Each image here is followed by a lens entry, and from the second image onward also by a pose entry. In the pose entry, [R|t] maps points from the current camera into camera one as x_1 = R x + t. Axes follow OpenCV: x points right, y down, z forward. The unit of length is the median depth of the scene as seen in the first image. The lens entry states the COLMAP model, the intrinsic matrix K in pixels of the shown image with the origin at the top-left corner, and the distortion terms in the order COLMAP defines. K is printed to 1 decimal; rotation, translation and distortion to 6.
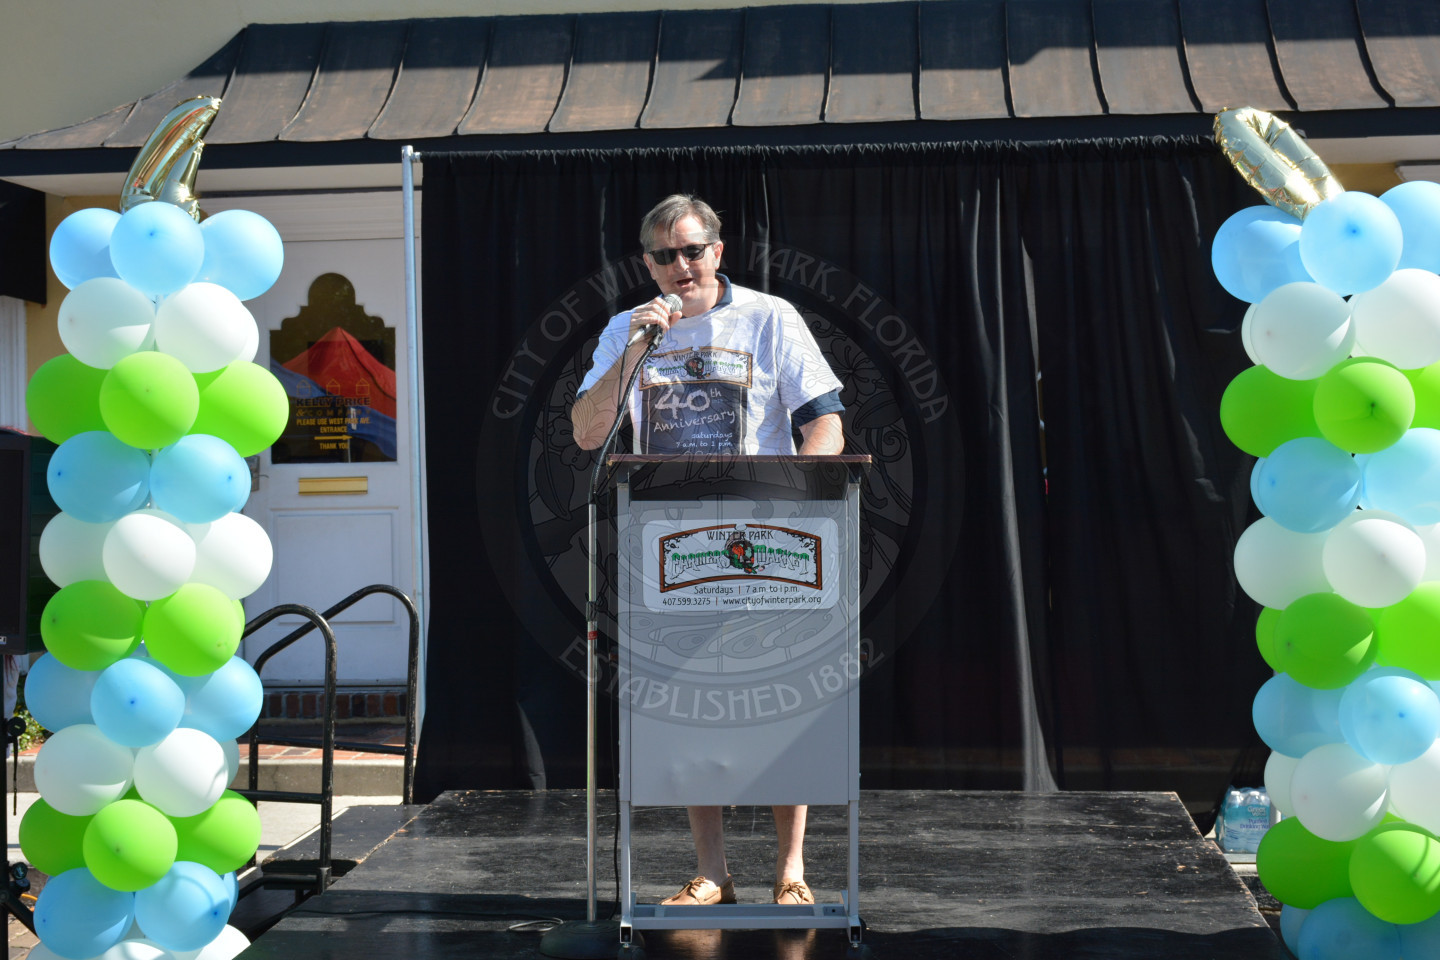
lens RADIAL K [[2492.2, 0, 722.7], [0, 2492.2, 477.7], [0, 0, 1]] dist [-0.055596, 0.000000]
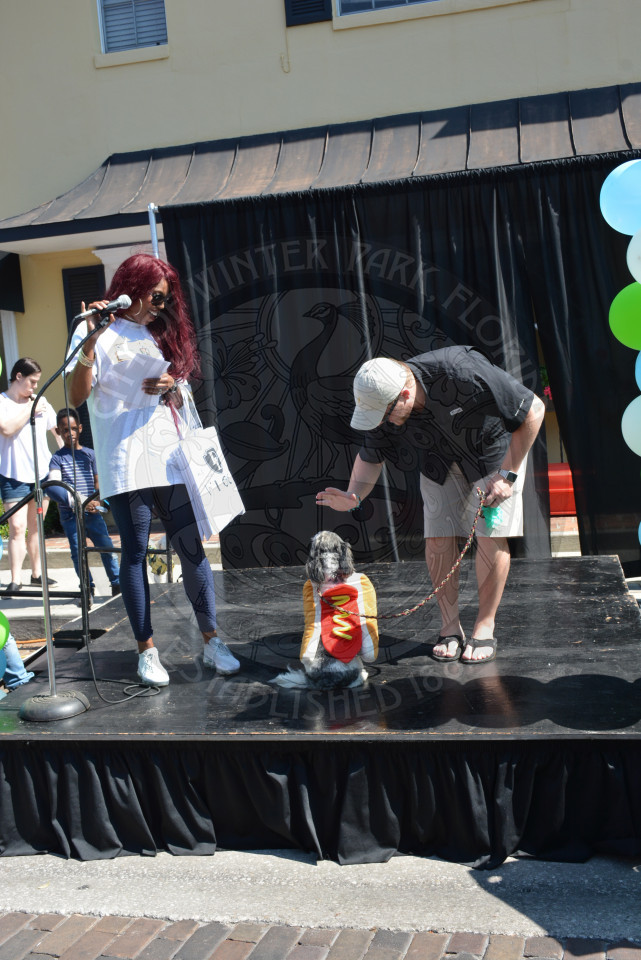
lens RADIAL K [[1086.7, 0, 315.8], [0, 1086.7, 475.7], [0, 0, 1]] dist [0.002778, 0.000000]
pose [[0.989100, -0.053863, -0.137041, 0.102263], [0.066264, 0.993950, 0.087598, -0.004528], [0.131494, -0.095724, 0.986684, 0.313205]]
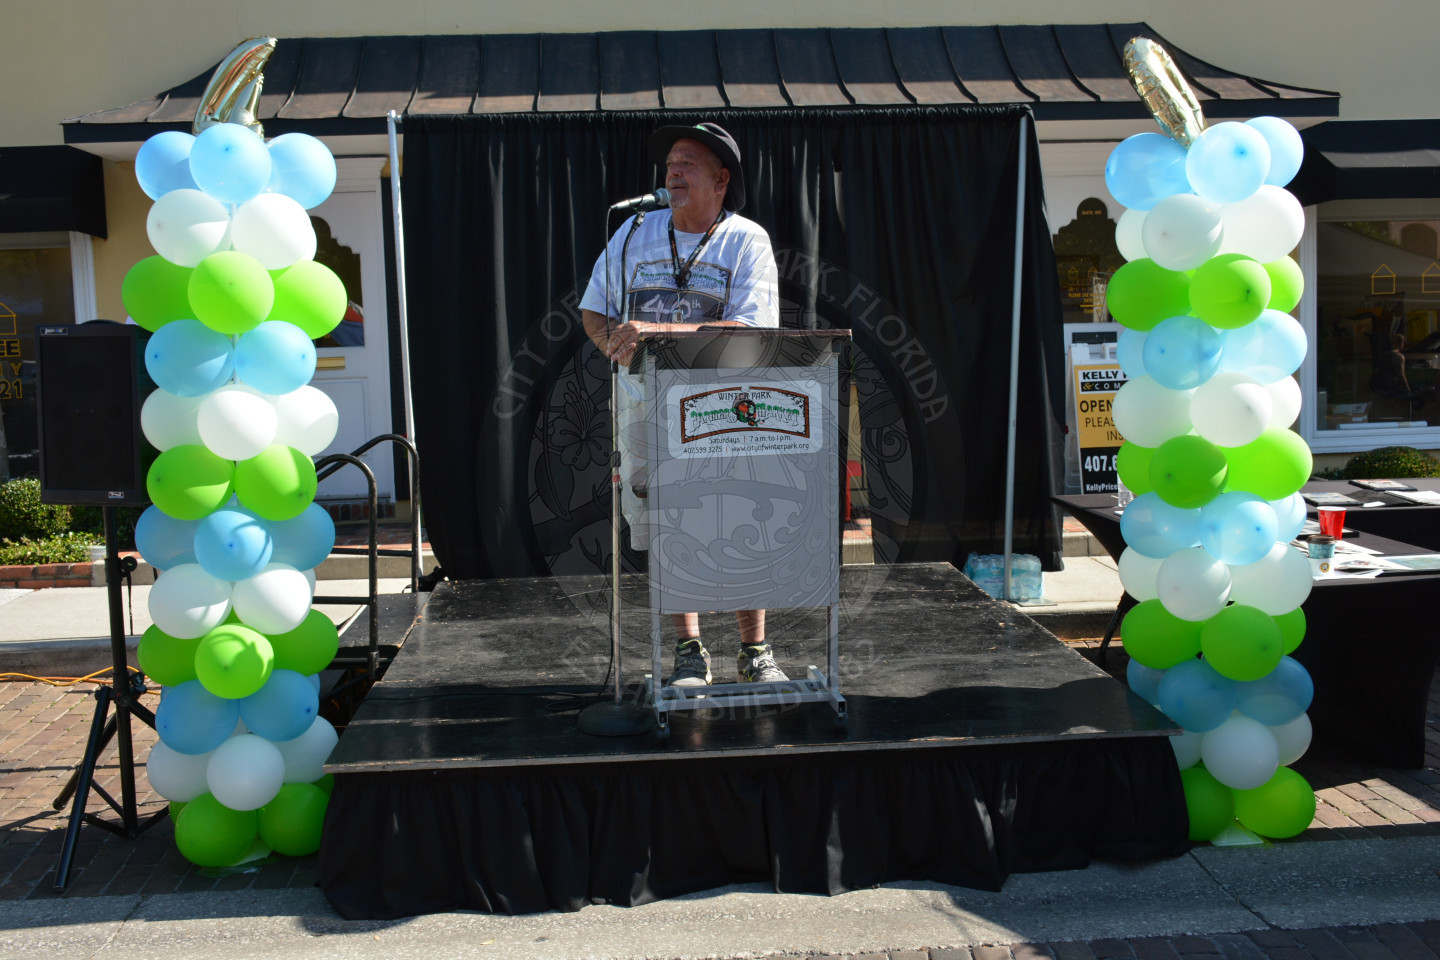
lens RADIAL K [[1381.4, 0, 729.4], [0, 1381.4, 504.2], [0, 0, 1]] dist [-0.037452, 0.000000]
pose [[0.985835, -0.033441, 0.164351, -0.095067], [0.015573, 0.993939, 0.108827, 0.001629], [-0.166994, -0.104726, 0.980380, 0.269978]]
